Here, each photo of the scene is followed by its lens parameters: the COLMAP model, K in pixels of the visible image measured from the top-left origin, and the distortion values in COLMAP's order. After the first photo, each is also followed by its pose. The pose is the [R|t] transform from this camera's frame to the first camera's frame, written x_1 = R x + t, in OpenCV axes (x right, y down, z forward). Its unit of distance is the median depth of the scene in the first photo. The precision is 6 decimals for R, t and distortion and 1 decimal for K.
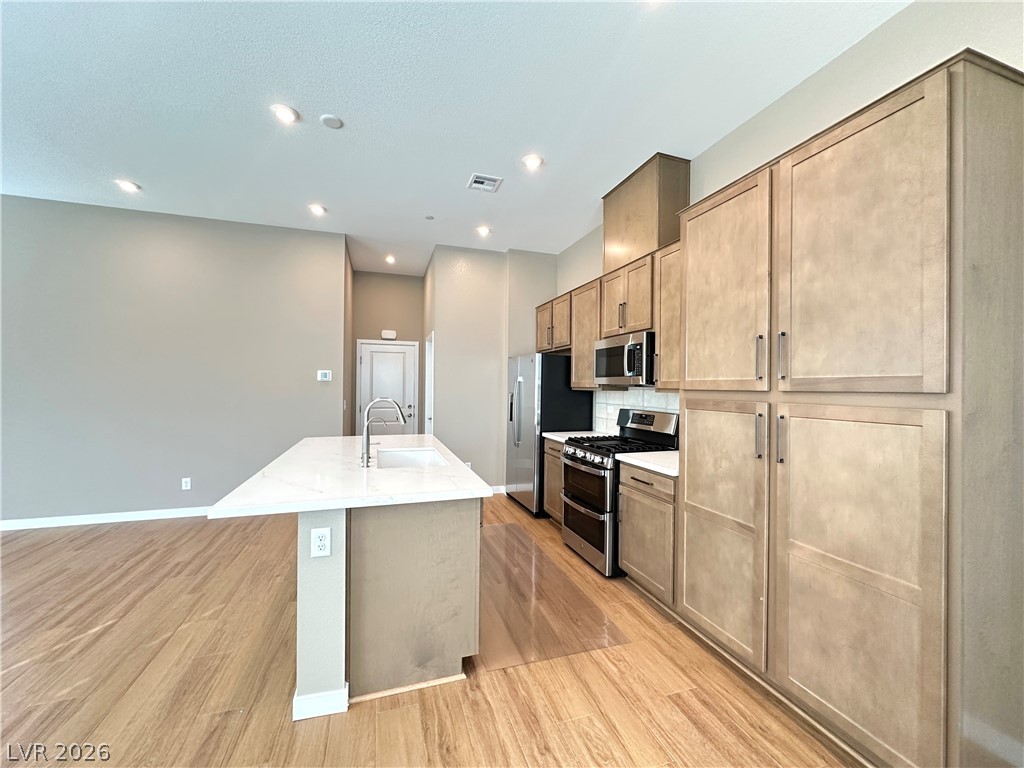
lens RADIAL K [[407.2, 0, 512.0], [0, 407.2, 384.0], [0, 0, 1]] dist [-0.002967, -0.000223]
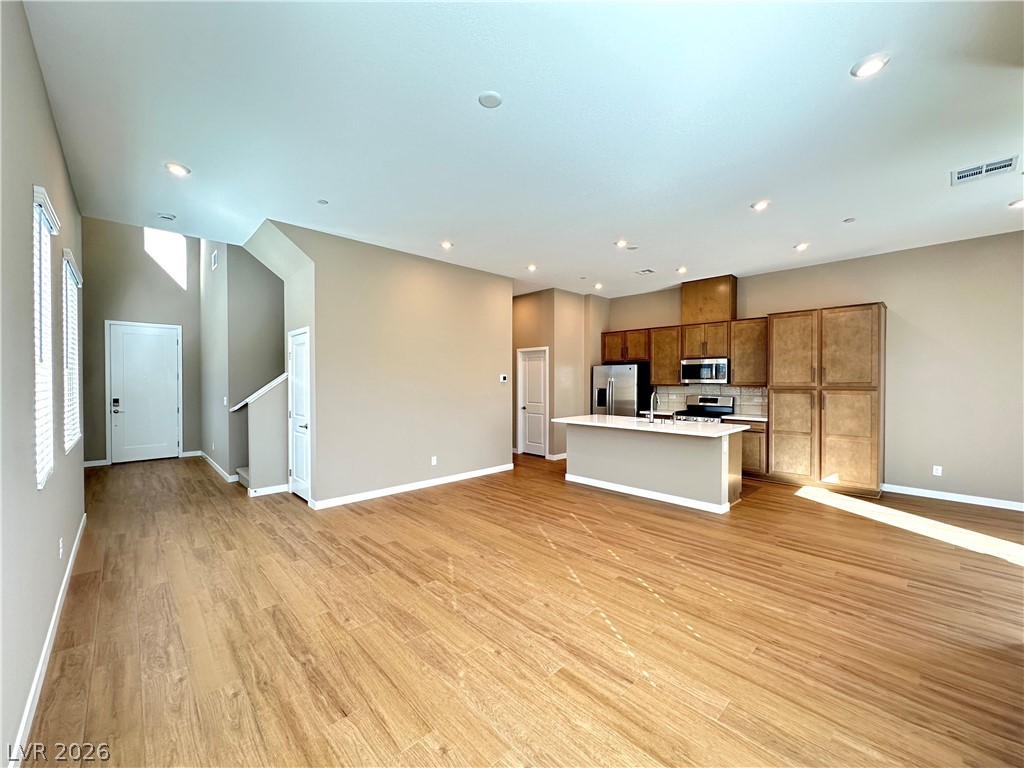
lens RADIAL K [[407.2, 0, 512.0], [0, 407.2, 384.0], [0, 0, 1]] dist [-0.002967, -0.000223]
pose [[0.903273, -0.012813, 0.428876, -2.084870], [0.005499, 0.999818, 0.018287, -0.051839], [-0.429032, -0.014159, 0.903178, -0.569021]]
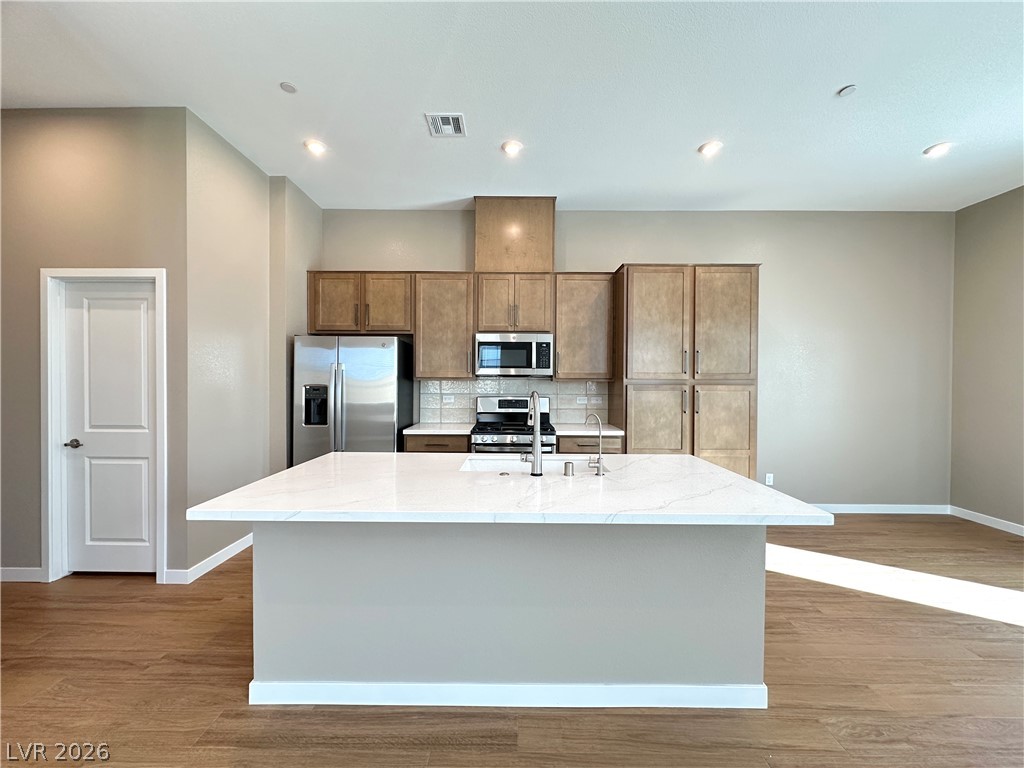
lens RADIAL K [[407.2, 0, 512.0], [0, 407.2, 384.0], [0, 0, 1]] dist [-0.002967, -0.000223]
pose [[0.322355, -0.017162, 0.946463, -1.212758], [-0.008067, 0.999750, 0.020876, 0.005072], [-0.946584, -0.014365, 0.322136, 0.925171]]
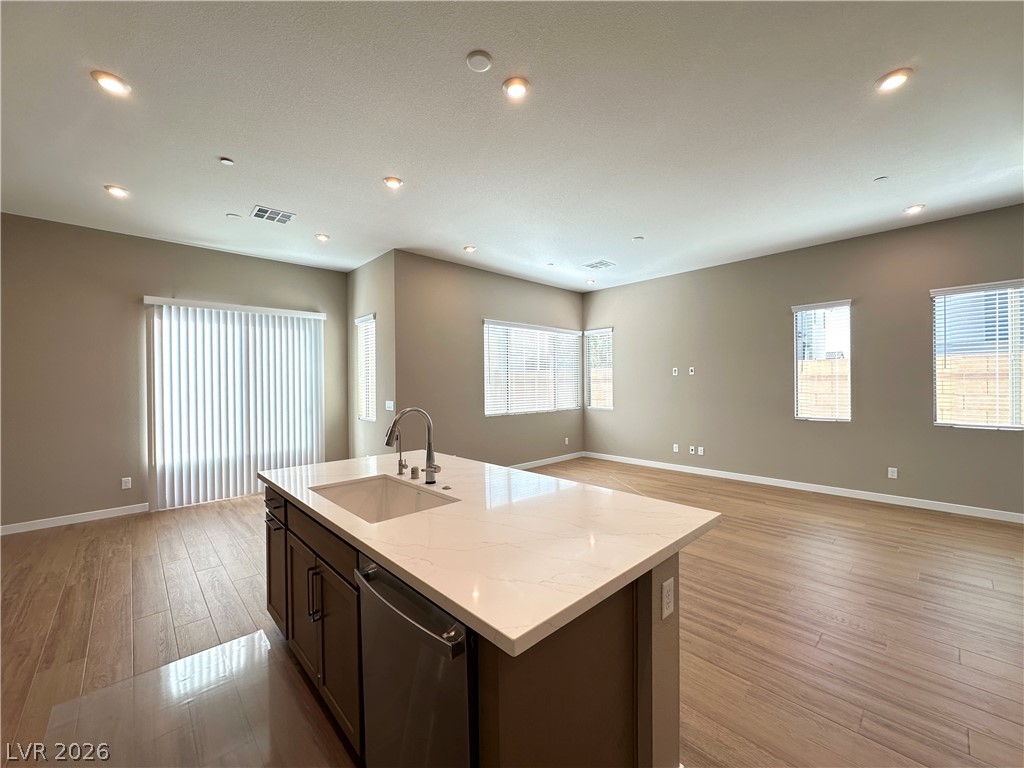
lens RADIAL K [[407.2, 0, 512.0], [0, 407.2, 384.0], [0, 0, 1]] dist [-0.002967, -0.000223]
pose [[-0.904469, -0.000938, -0.426539, -0.183133], [0.001493, 0.999984, -0.005366, -0.008792], [0.426537, -0.005490, -0.904453, 2.044555]]
